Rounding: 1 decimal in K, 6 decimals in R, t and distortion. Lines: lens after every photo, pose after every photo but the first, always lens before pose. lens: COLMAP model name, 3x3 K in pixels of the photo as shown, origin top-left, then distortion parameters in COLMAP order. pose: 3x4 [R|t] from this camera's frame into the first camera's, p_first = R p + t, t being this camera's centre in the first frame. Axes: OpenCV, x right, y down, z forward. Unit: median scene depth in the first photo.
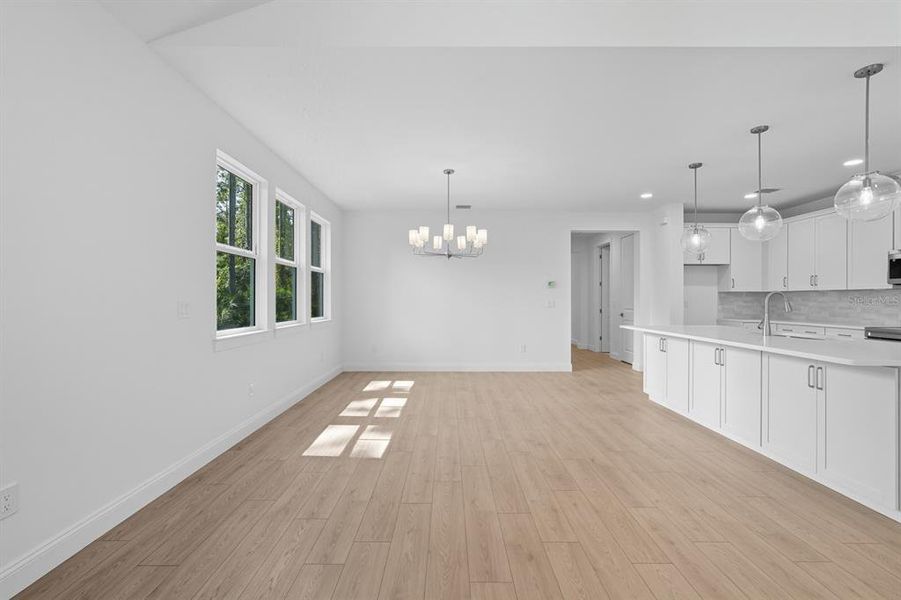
lens RADIAL K [[398.4, 0, 446.4], [0, 398.4, 298.3], [0, 0, 1]] dist [-0.006037, 0.002160]
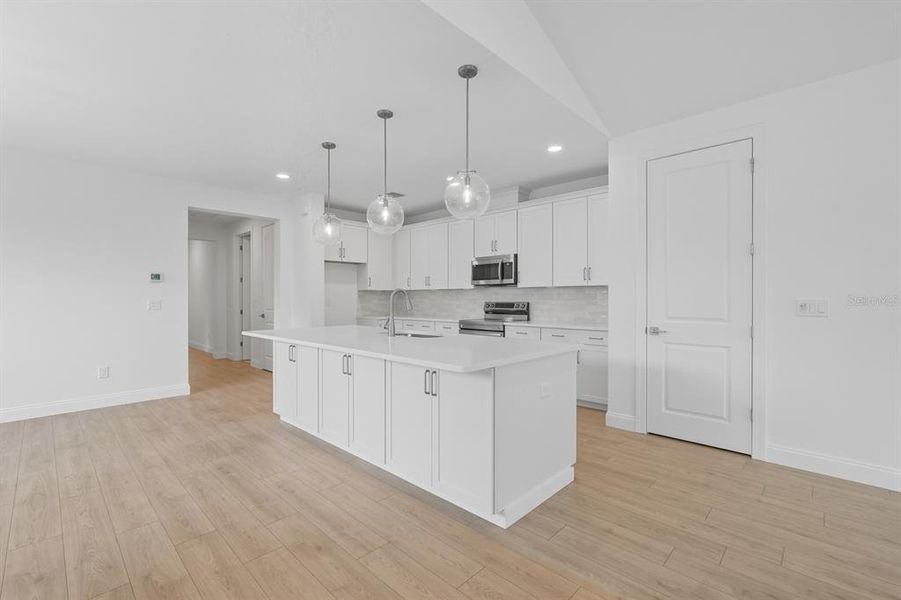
lens RADIAL K [[398.4, 0, 444.8], [0, 398.4, 298.2], [0, 0, 1]] dist [-0.006037, 0.002160]
pose [[0.701915, -0.003704, 0.712251, 0.158336], [0.001503, 0.999992, 0.003720, 0.000651], [-0.712259, -0.001540, 0.701915, 0.175822]]
